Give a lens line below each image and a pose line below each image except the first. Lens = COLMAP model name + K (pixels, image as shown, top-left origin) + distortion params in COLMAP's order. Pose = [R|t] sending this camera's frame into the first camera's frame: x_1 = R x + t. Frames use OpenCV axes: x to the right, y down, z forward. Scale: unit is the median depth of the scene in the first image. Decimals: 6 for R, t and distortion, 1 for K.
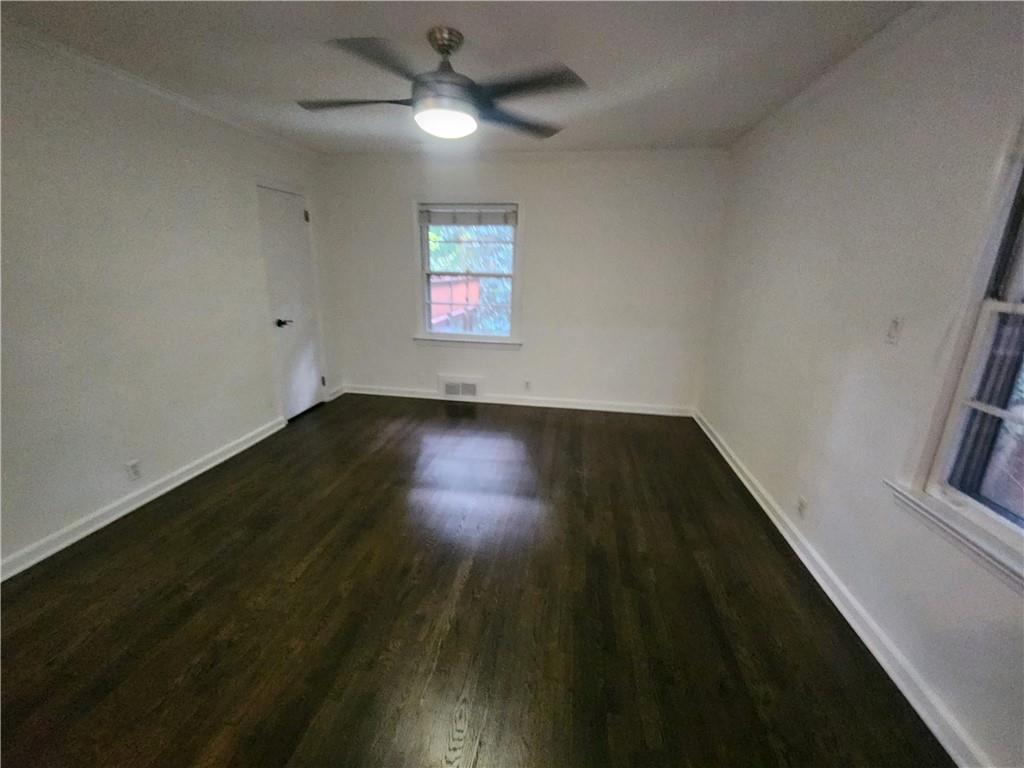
lens RADIAL K [[415.4, 0, 513.4], [0, 415.4, 386.5], [0, 0, 1]] dist [-0.000649, -0.000325]
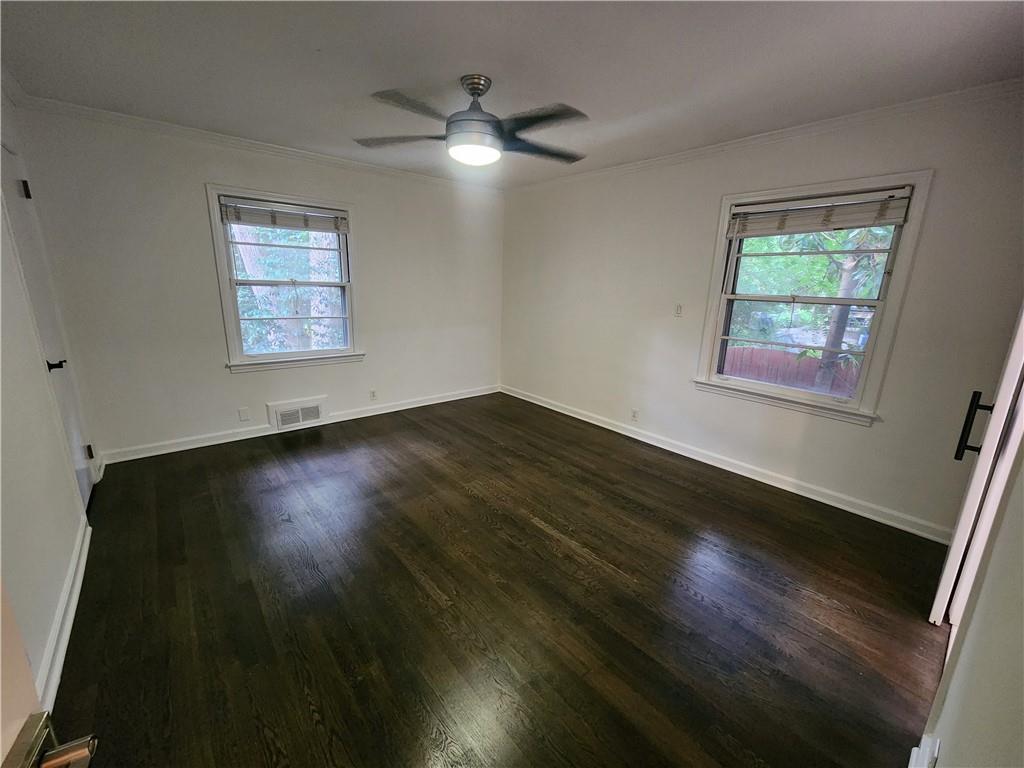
lens RADIAL K [[409.1, 0, 508.1], [0, 409.1, 389.5], [0, 0, 1]] dist [0.001126, -0.000069]
pose [[0.668809, -0.192747, 0.718014, -0.537369], [0.196670, 0.977270, 0.079151, -0.034269], [-0.716949, 0.088275, 0.691514, 0.105360]]
